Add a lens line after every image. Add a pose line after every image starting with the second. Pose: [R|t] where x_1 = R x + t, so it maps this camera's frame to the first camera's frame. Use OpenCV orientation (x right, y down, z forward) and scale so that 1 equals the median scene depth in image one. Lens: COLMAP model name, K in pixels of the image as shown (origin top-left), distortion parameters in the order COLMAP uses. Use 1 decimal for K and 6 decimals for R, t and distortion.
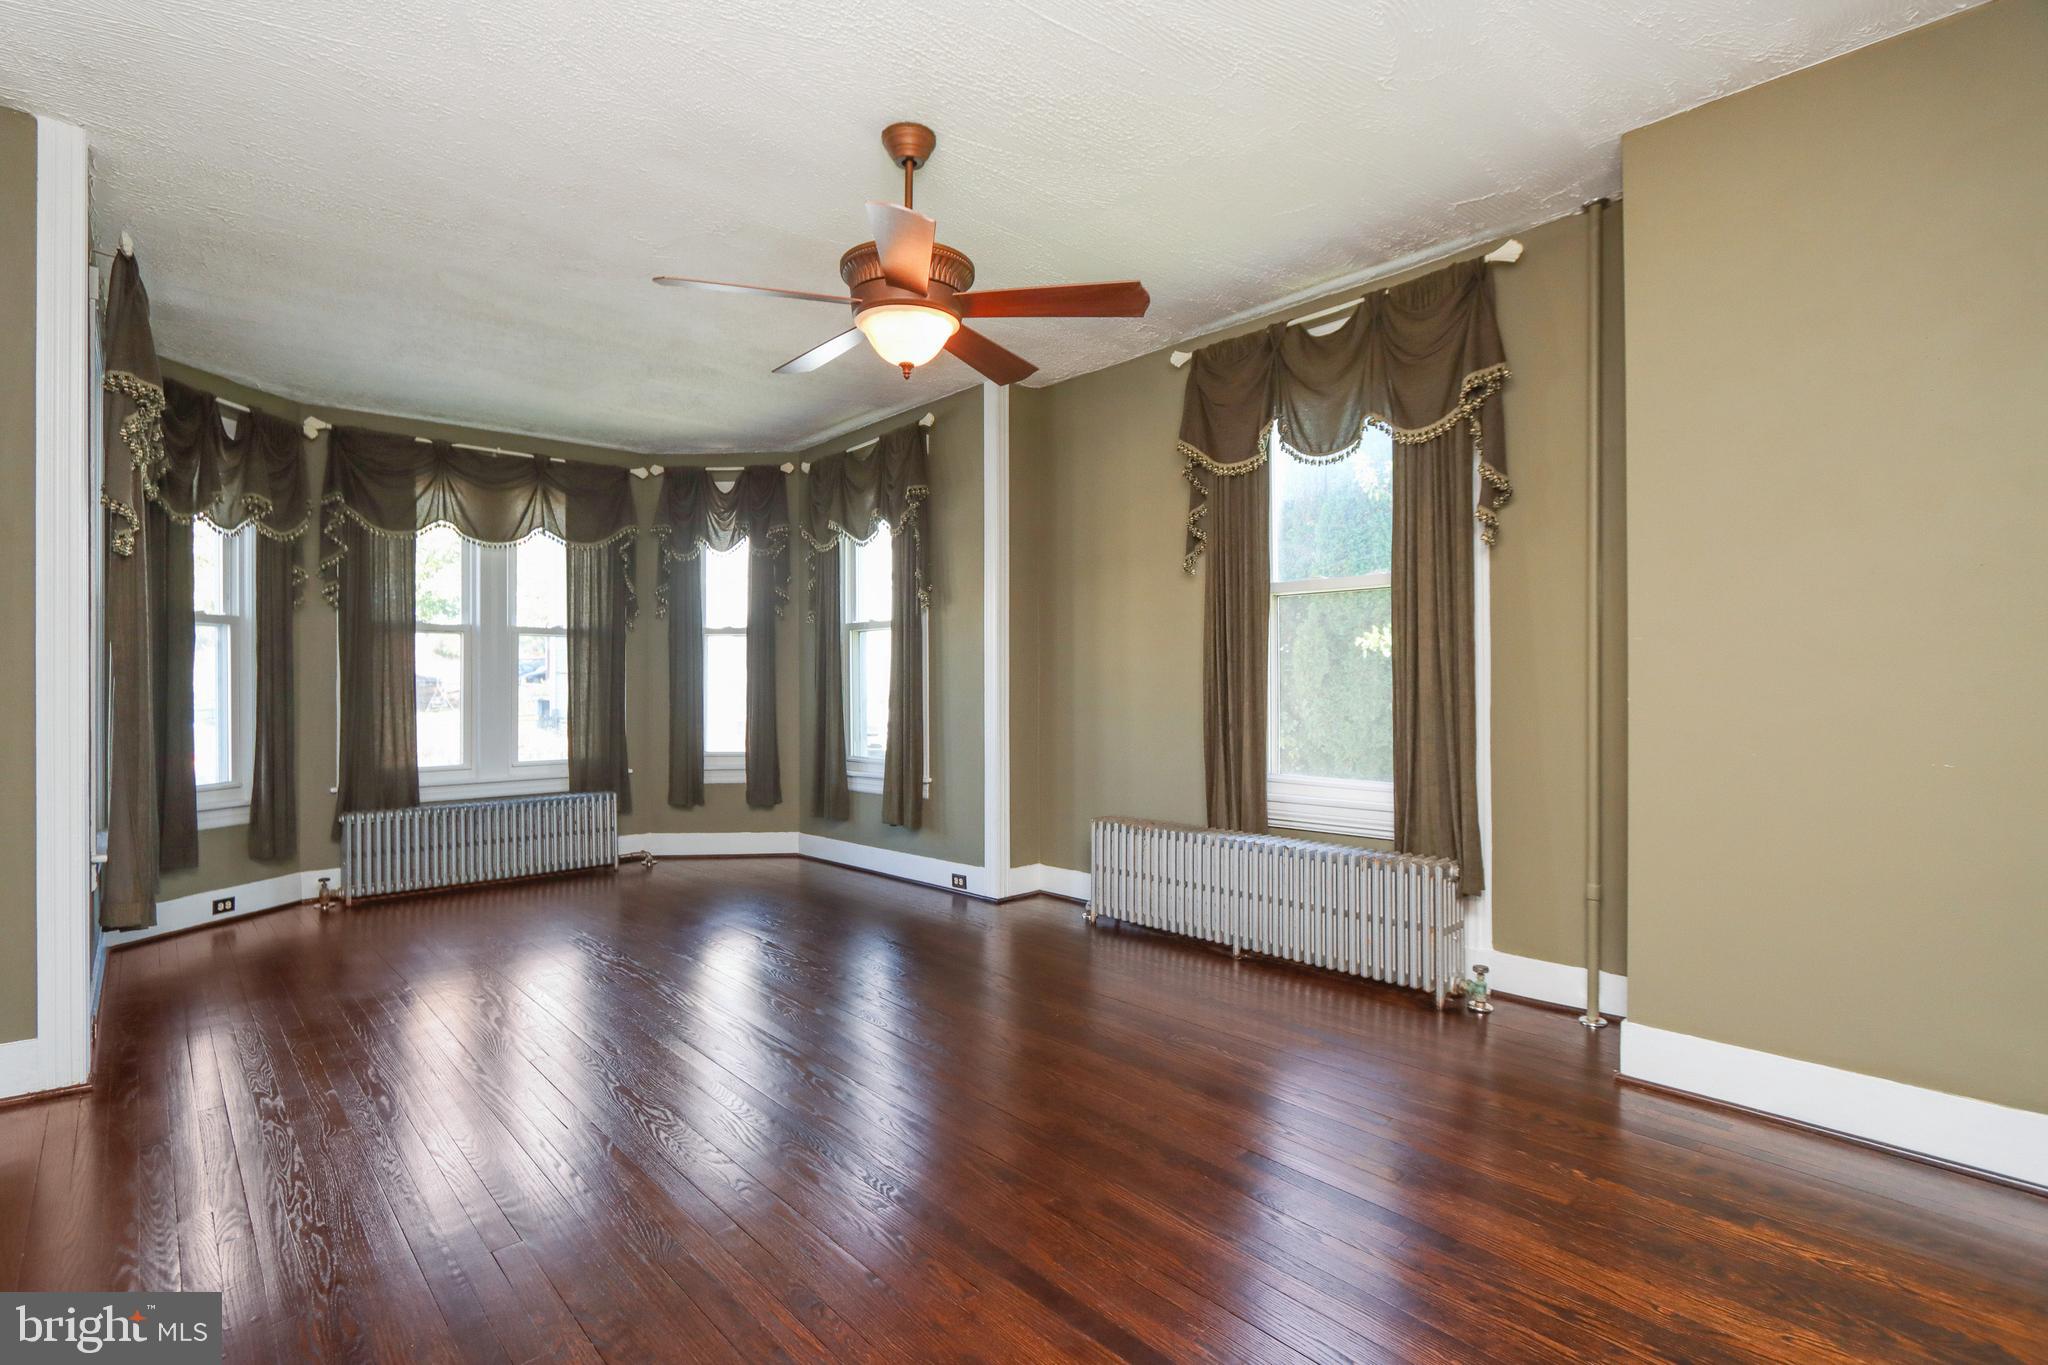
lens RADIAL K [[949.6, 0, 995.1], [0, 949.6, 690.0], [0, 0, 1]] dist [-0.020104, 0.000761]
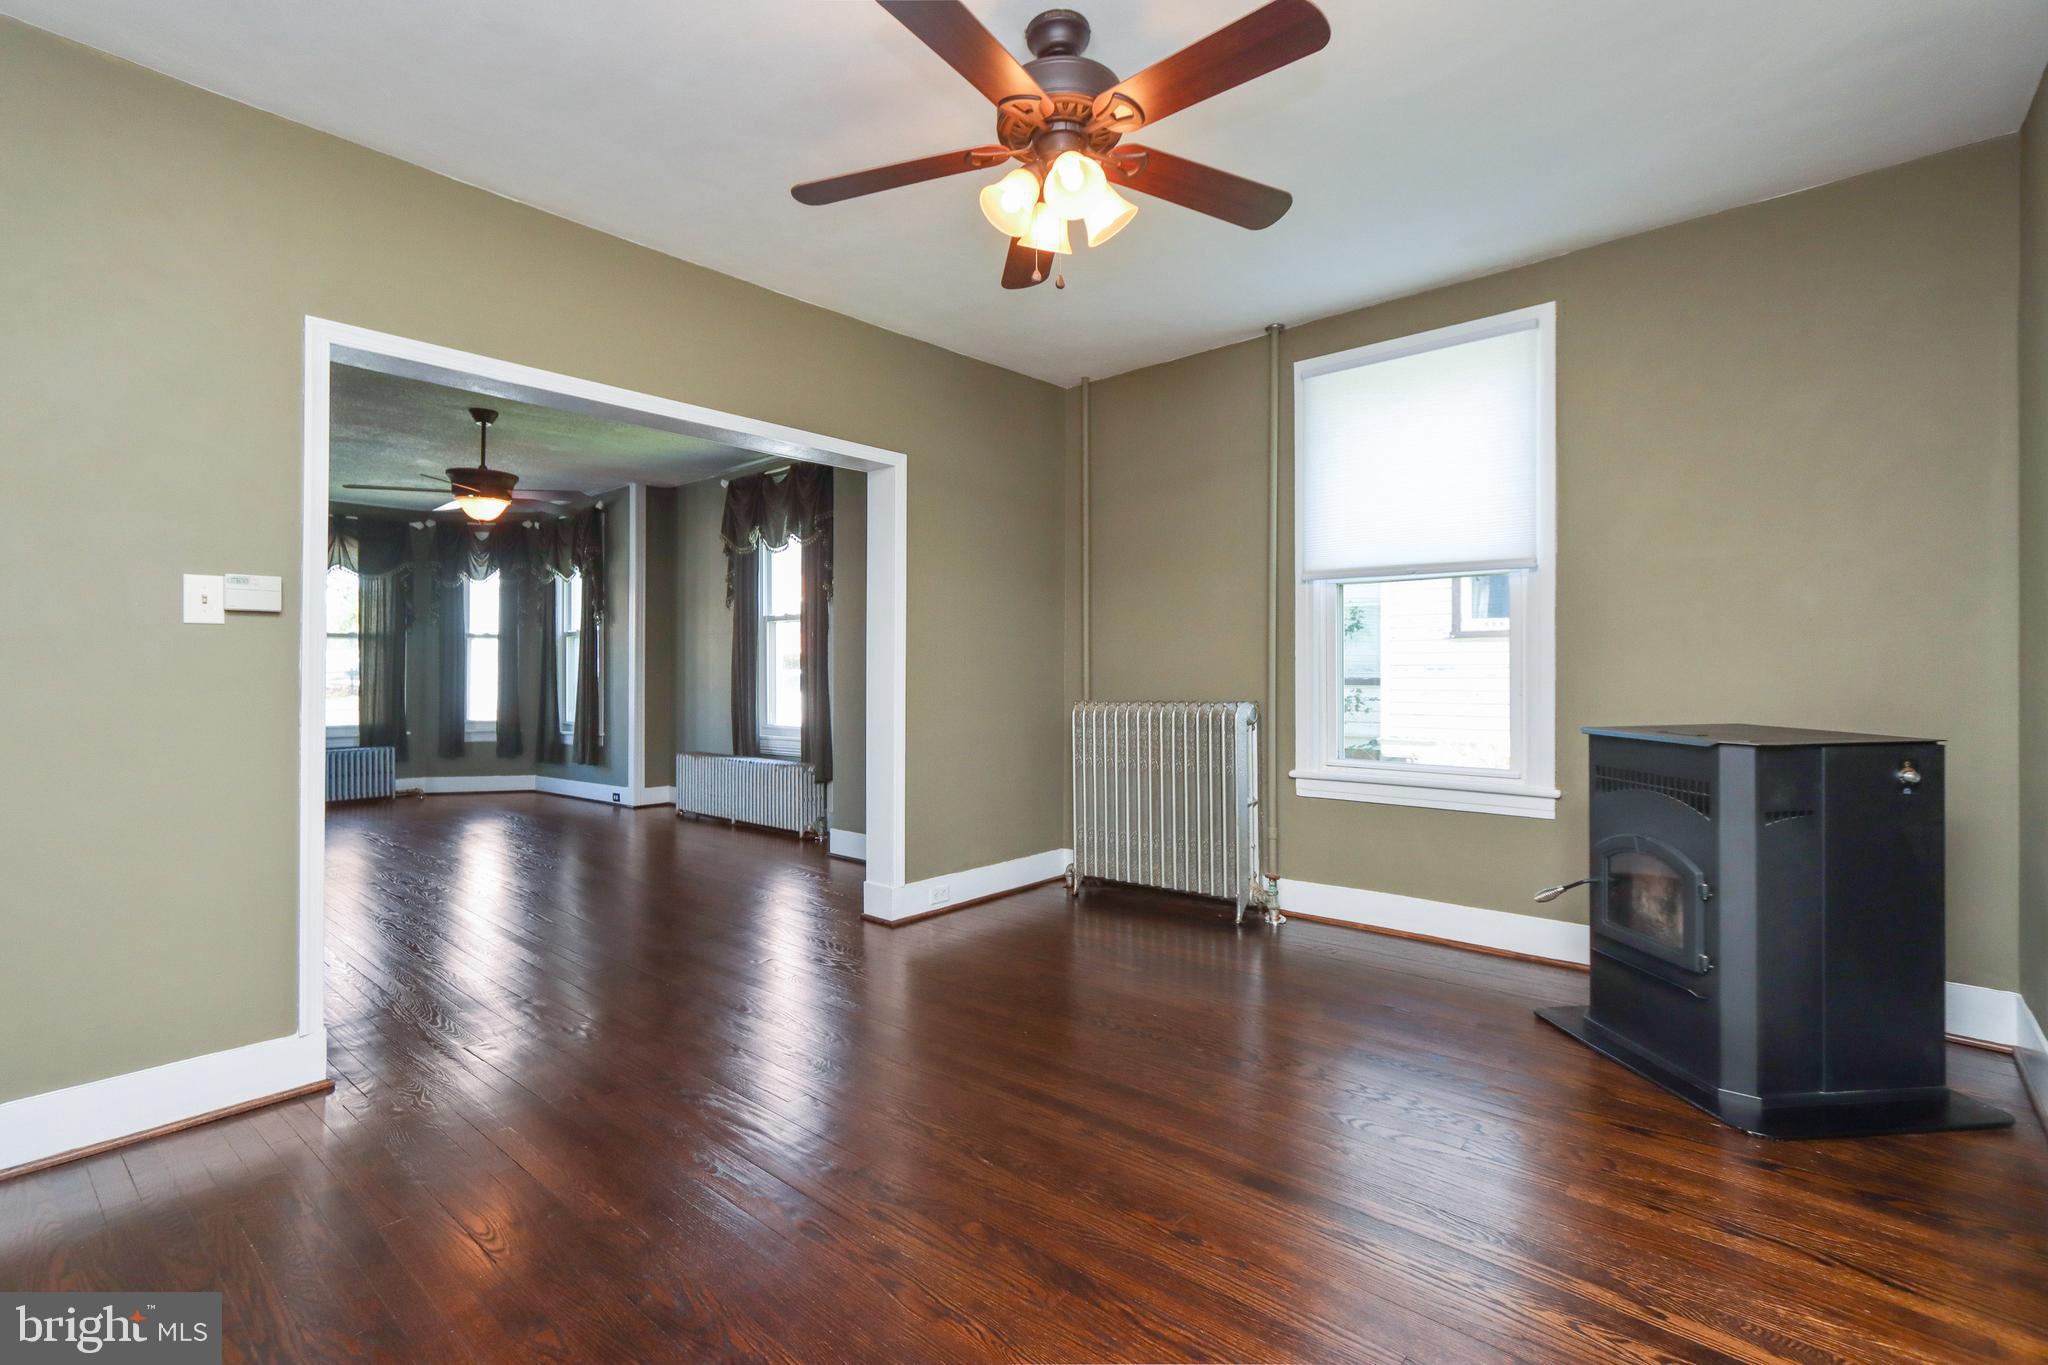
lens RADIAL K [[937.5, 0, 1024.0], [0, 937.5, 682.5], [0, 0, 1]] dist [0.001811, 0.000324]
pose [[0.992783, 0.004750, 0.119830, 0.390286], [-0.004359, 0.999984, -0.003520, 0.010297], [-0.119844, 0.002972, 0.992788, -0.553267]]
